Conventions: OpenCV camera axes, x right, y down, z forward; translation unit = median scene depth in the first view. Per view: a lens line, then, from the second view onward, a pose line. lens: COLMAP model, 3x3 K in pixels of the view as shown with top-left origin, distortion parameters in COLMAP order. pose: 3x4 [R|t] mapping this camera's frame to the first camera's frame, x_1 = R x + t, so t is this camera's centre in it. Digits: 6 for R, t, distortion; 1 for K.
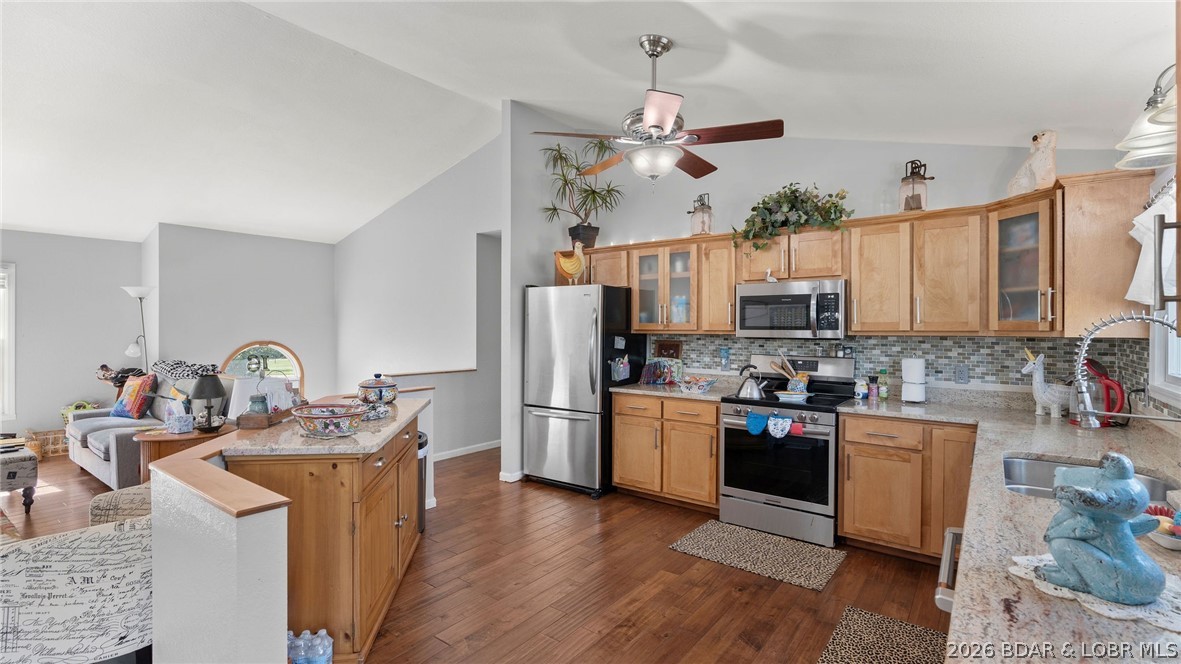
lens RADIAL K [[533.7, 0, 582.8], [0, 533.7, 328.2], [0, 0, 1]] dist [-0.013641, 0.003756]
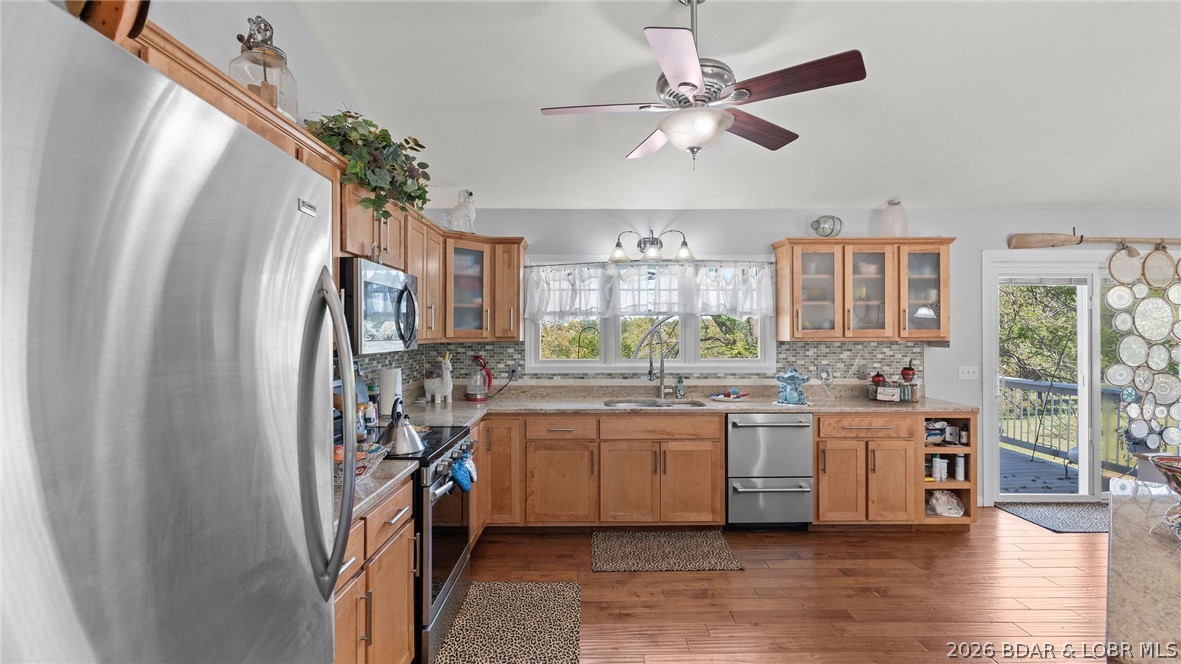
lens RADIAL K [[533.7, 0, 590.5], [0, 533.7, 333.3], [0, 0, 1]] dist [-0.013641, 0.003756]
pose [[-0.616670, -0.001371, 0.787221, -0.283226], [0.002472, 0.999990, 0.003678, -0.006605], [-0.787218, 0.004215, -0.616660, 1.146718]]
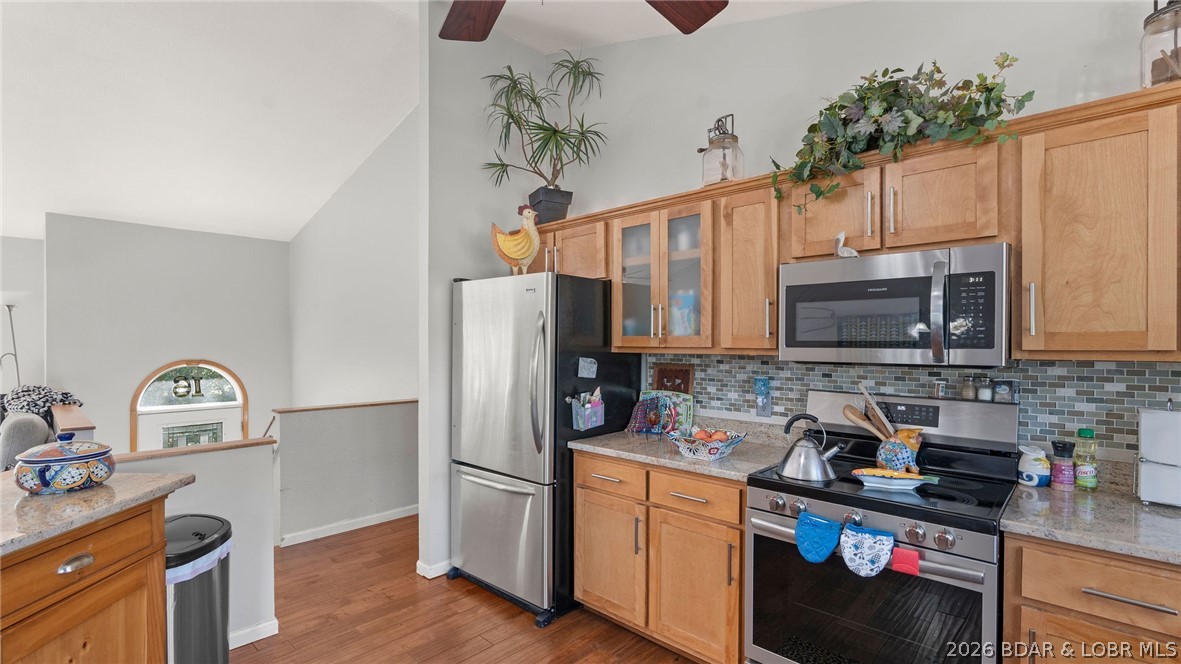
lens RADIAL K [[533.7, 0, 586.1], [0, 533.7, 344.1], [0, 0, 1]] dist [-0.013641, 0.003756]
pose [[0.994975, -0.000424, -0.100125, 0.144494], [0.000705, 0.999996, 0.002779, -0.002157], [0.100123, -0.002835, 0.994971, 0.433388]]
